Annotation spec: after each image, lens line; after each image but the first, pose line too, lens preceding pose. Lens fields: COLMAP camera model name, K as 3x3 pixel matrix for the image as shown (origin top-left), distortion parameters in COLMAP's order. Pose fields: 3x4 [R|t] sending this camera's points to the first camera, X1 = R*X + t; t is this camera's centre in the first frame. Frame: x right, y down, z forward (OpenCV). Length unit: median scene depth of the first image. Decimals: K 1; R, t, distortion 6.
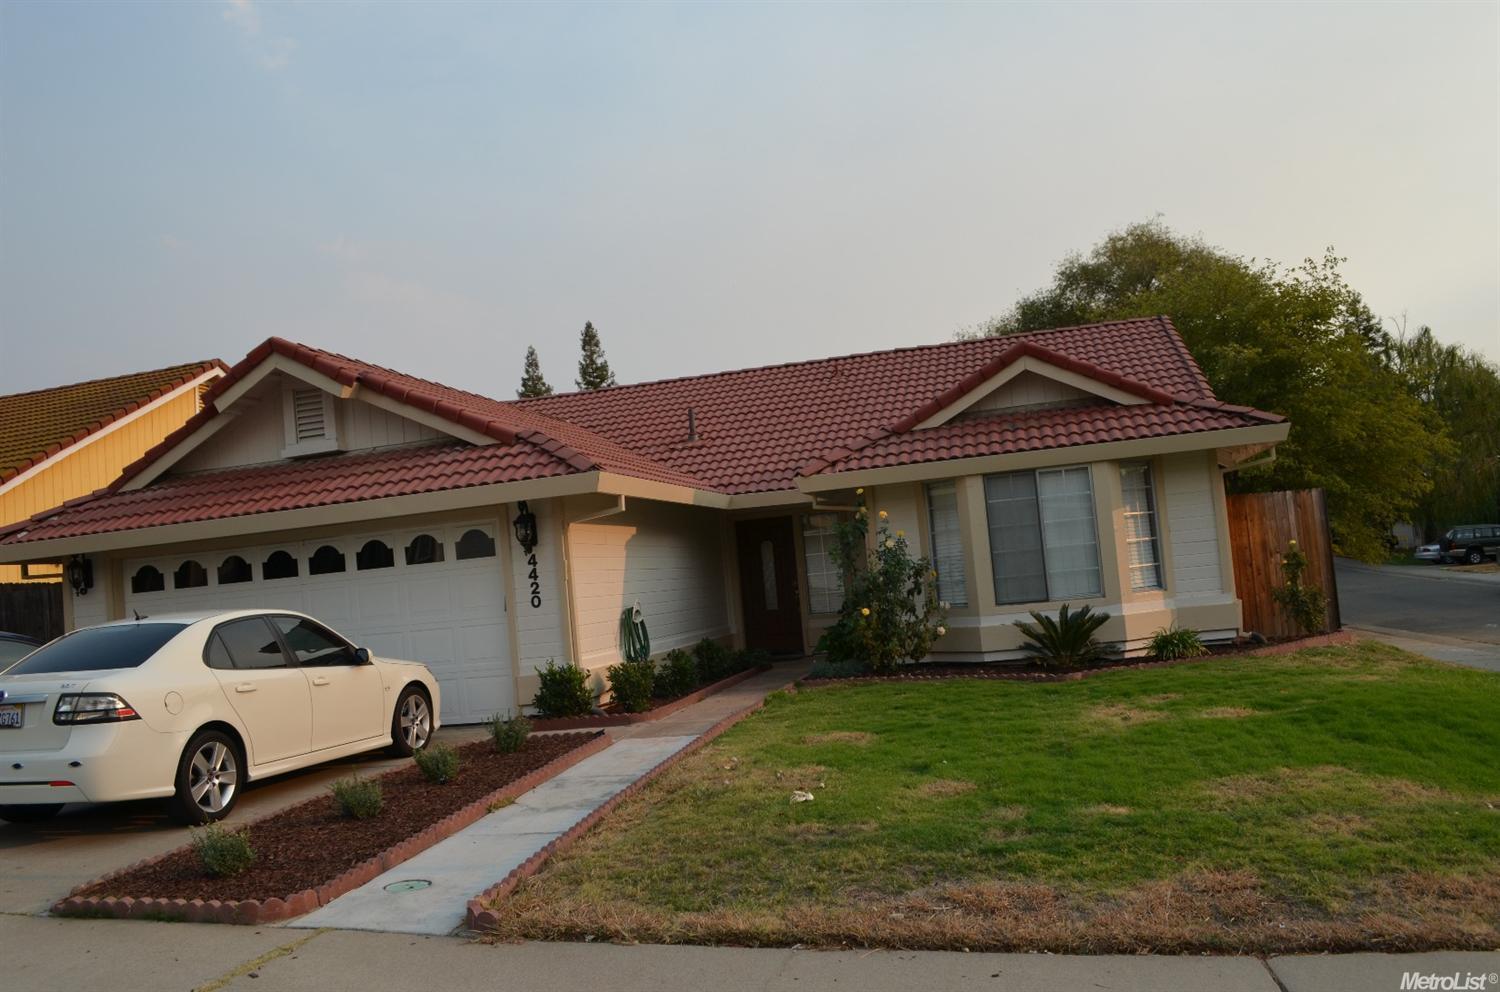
lens RADIAL K [[1181.2, 0, 762.1], [0, 1181.2, 505.8], [0, 0, 1]] dist [-0.086781, 0.017723]
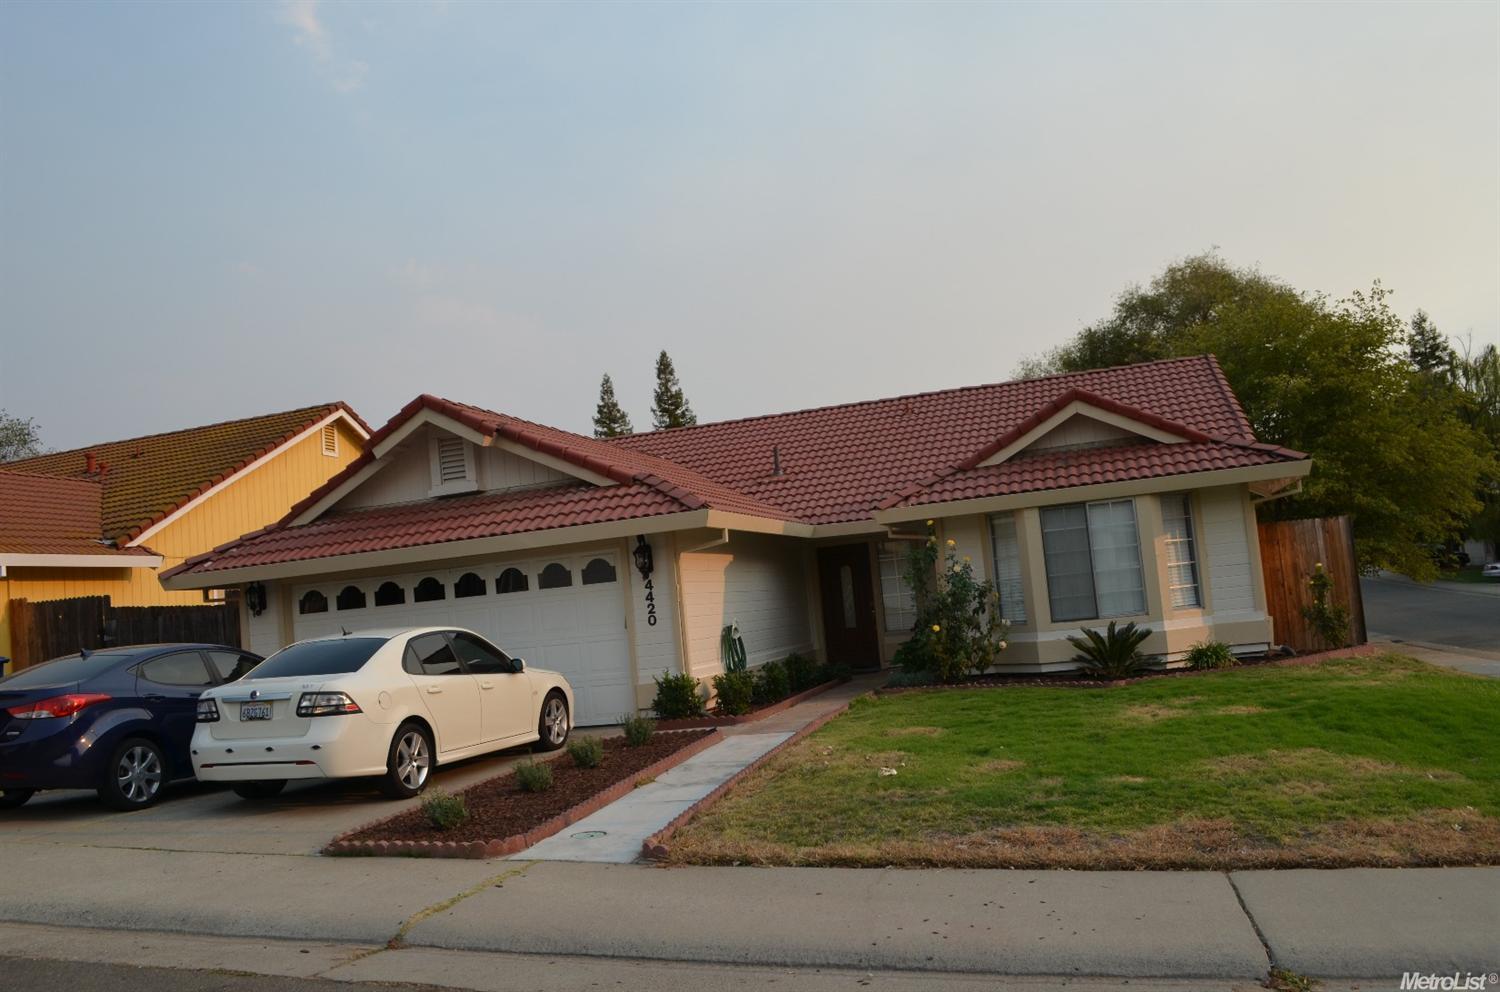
lens RADIAL K [[1181.2, 0, 762.1], [0, 1181.2, 505.8], [0, 0, 1]] dist [-0.086781, 0.017723]
pose [[0.998320, -0.007659, -0.057434, -0.015365], [0.006654, 0.999822, -0.017656, -0.010719], [0.057559, 0.017244, 0.998193, -0.163969]]
